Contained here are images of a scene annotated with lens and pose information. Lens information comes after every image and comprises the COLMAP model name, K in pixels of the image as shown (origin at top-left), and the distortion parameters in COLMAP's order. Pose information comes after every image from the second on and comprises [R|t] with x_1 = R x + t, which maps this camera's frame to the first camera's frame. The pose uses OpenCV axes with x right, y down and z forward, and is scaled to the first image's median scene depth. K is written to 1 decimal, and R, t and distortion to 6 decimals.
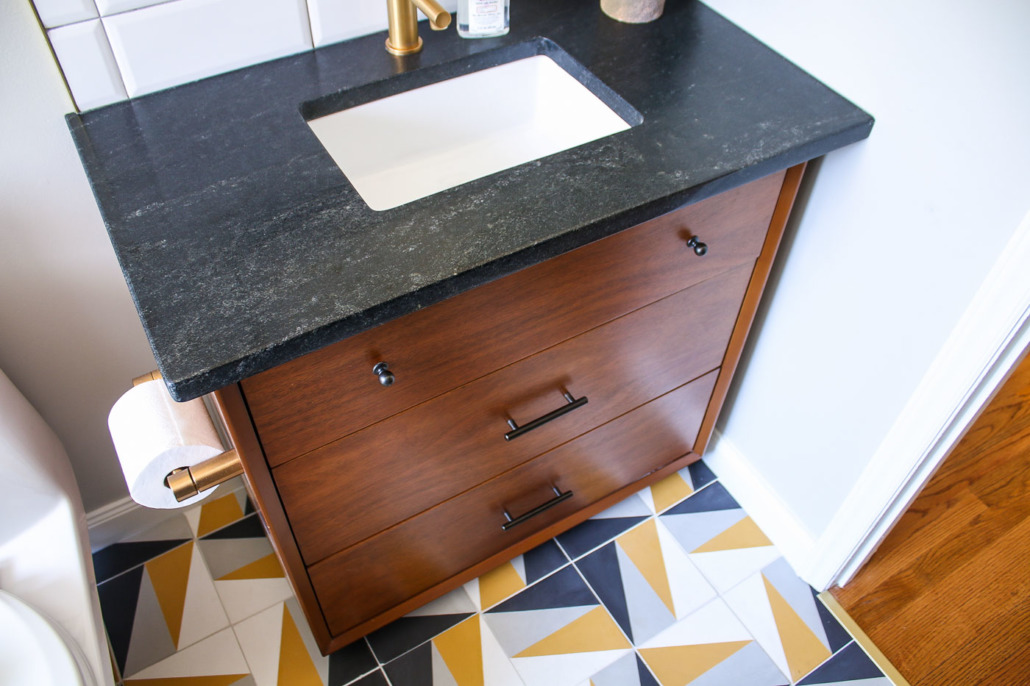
lens RADIAL K [[834.4, 0, 513.4], [0, 834.4, 364.7], [0, 0, 1]] dist [-0.143304, 0.131818]
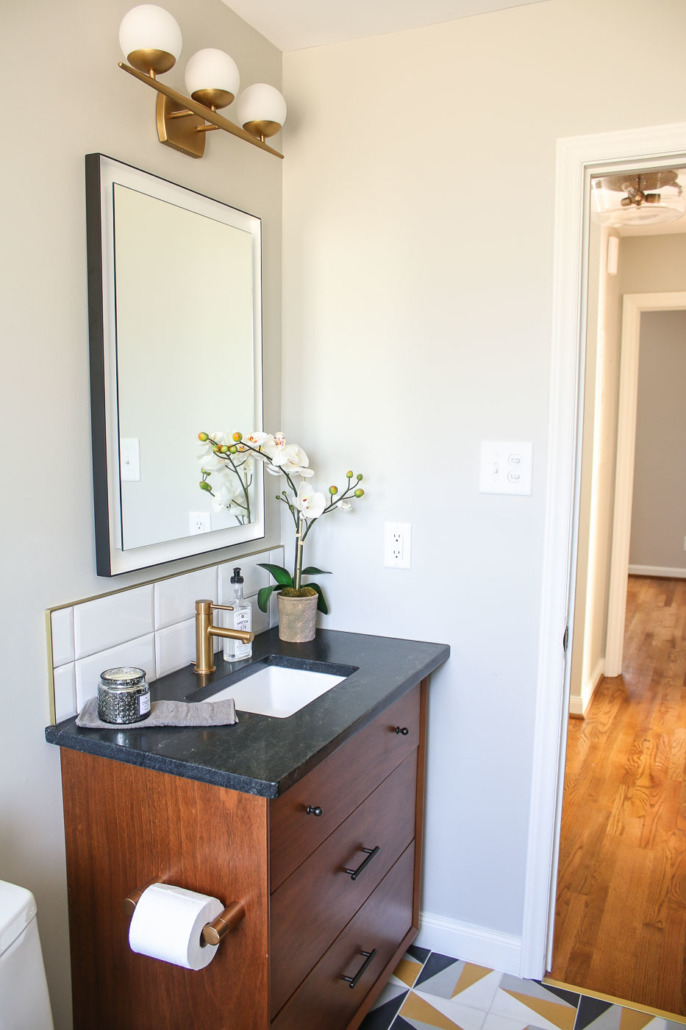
lens RADIAL K [[834.4, 0, 340.0], [0, 834.4, 534.3], [0, 0, 1]] dist [-0.143304, 0.131818]
pose [[0.827584, -0.099691, 0.552418, -0.594646], [0.437513, 0.731113, -0.523504, 0.300874], [-0.351691, 0.674933, 0.648674, -0.274678]]
